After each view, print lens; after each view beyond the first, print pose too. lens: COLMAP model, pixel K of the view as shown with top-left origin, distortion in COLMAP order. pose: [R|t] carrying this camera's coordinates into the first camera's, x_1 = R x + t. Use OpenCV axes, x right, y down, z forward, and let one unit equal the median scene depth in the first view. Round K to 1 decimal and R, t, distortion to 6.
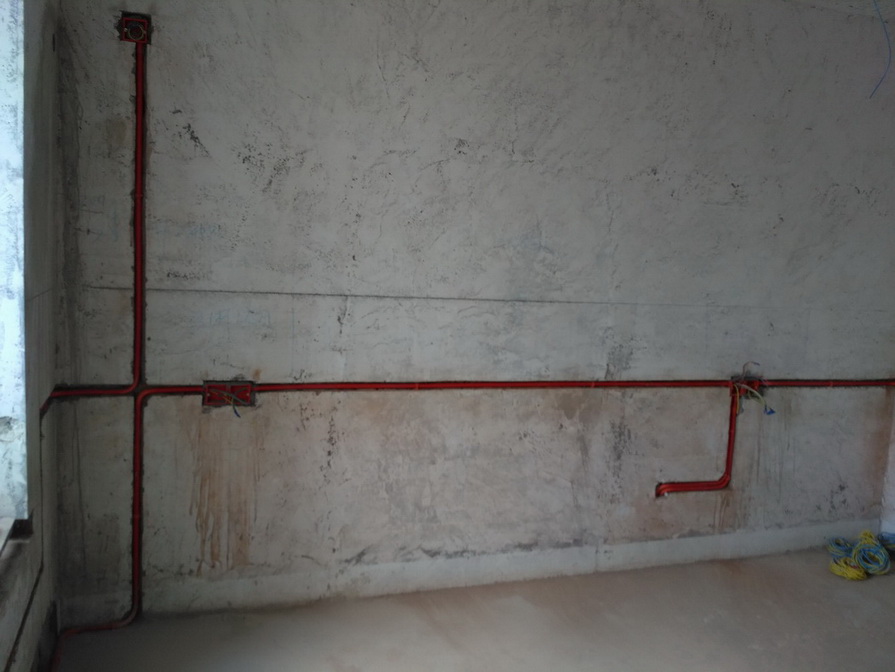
lens RADIAL K [[801.2, 0, 439.8], [0, 801.2, 335.1], [0, 0, 1]] dist [0.131809, -0.285999]
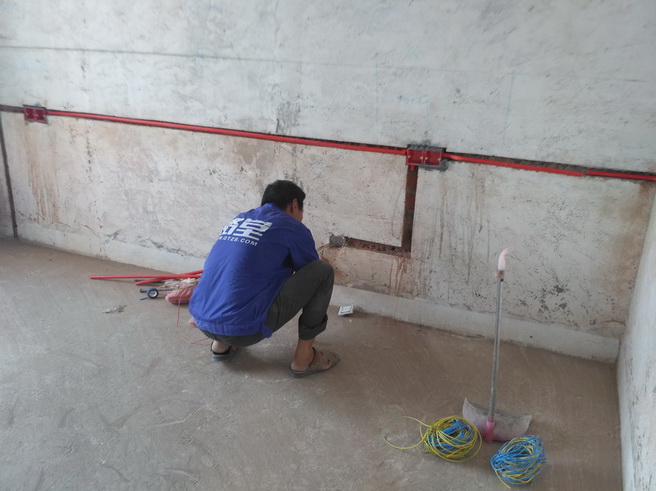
lens RADIAL K [[587.2, 0, 322.3], [0, 587.2, 244.8], [0, 0, 1]] dist [0.131809, -0.285999]
pose [[0.730561, 0.209385, -0.649952, 0.854551], [-0.060223, 0.967875, 0.244113, 0.001233], [0.680186, -0.139197, 0.719702, 0.448404]]
